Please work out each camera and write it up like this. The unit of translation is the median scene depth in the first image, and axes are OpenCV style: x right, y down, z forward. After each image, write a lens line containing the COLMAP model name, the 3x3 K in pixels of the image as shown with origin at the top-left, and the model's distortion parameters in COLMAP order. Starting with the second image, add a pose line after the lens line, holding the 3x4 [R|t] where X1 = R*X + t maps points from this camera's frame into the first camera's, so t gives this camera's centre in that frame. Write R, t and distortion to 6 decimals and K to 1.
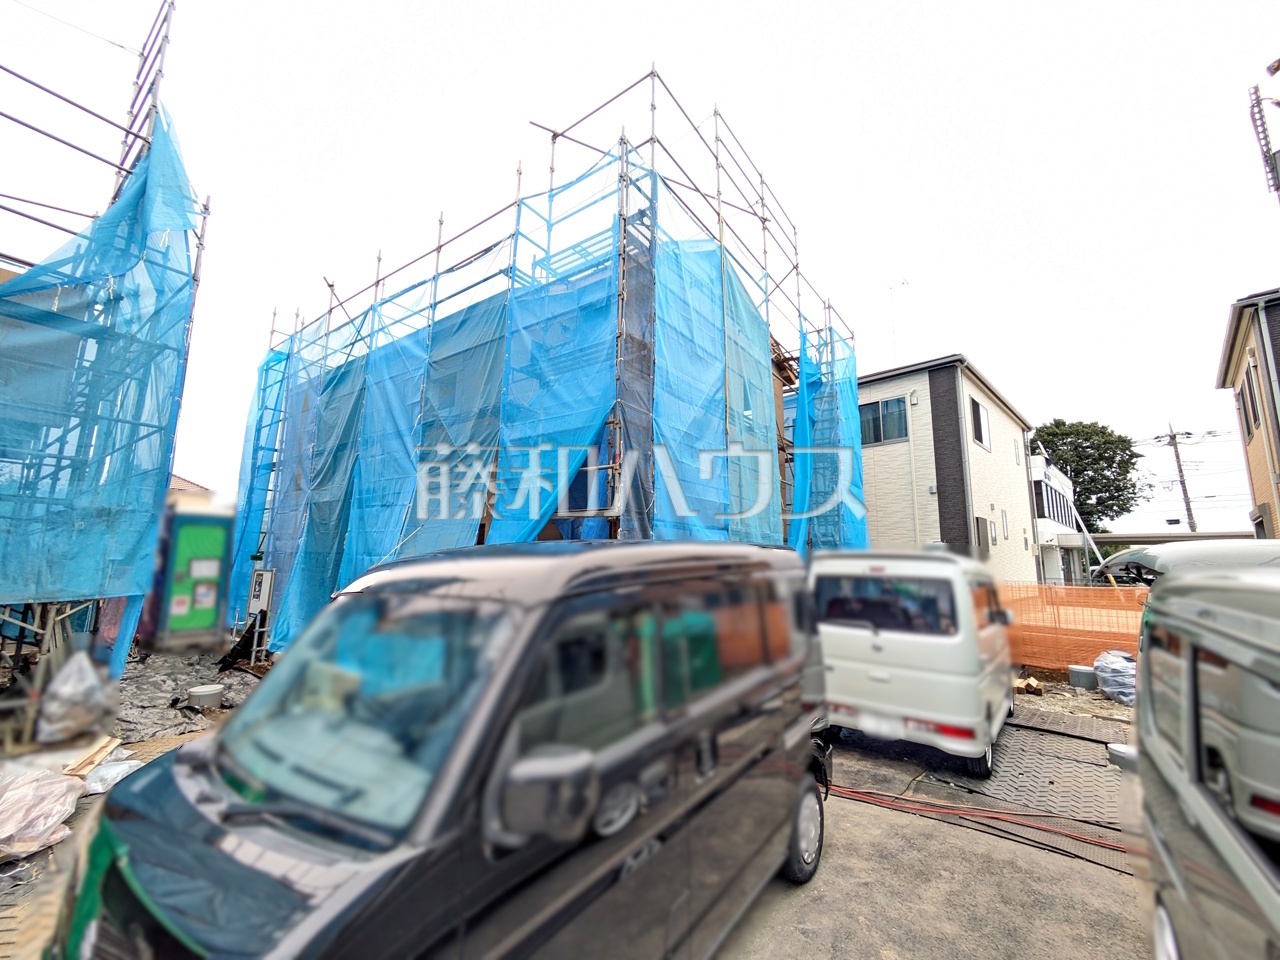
lens RADIAL K [[526.0, 0, 642.6], [0, 526.0, 474.4], [0, 0, 1]] dist [0.006116, -0.000526]
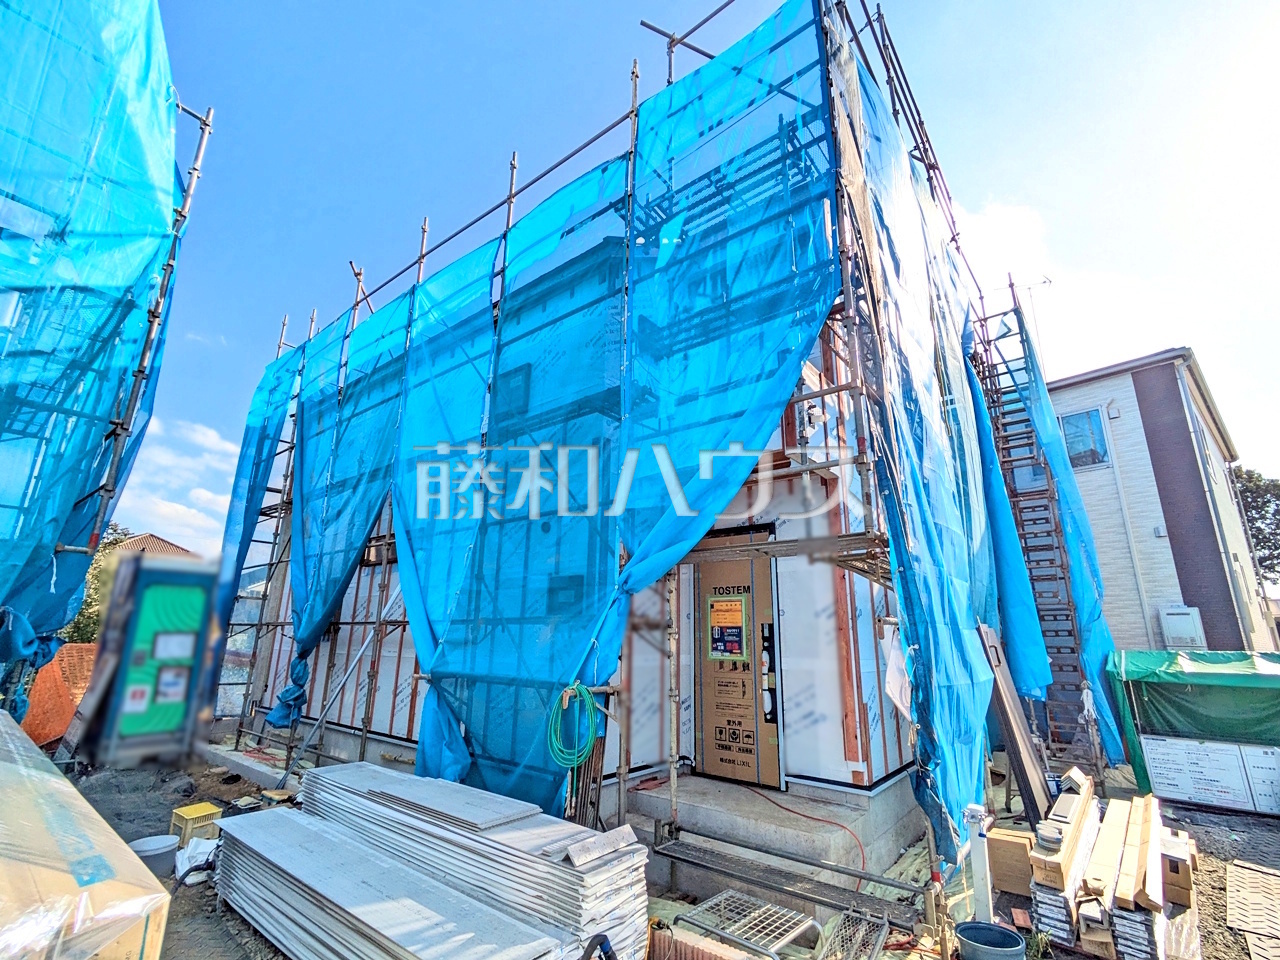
lens RADIAL K [[580.6, 0, 640.0], [0, 580.6, 480.0], [0, 0, 1]] dist [0.001915, 0.000547]
pose [[0.999081, -0.014216, -0.040446, -0.153332], [0.009983, 0.994632, -0.102992, 0.039590], [0.041693, 0.102494, 0.993860, 0.208972]]
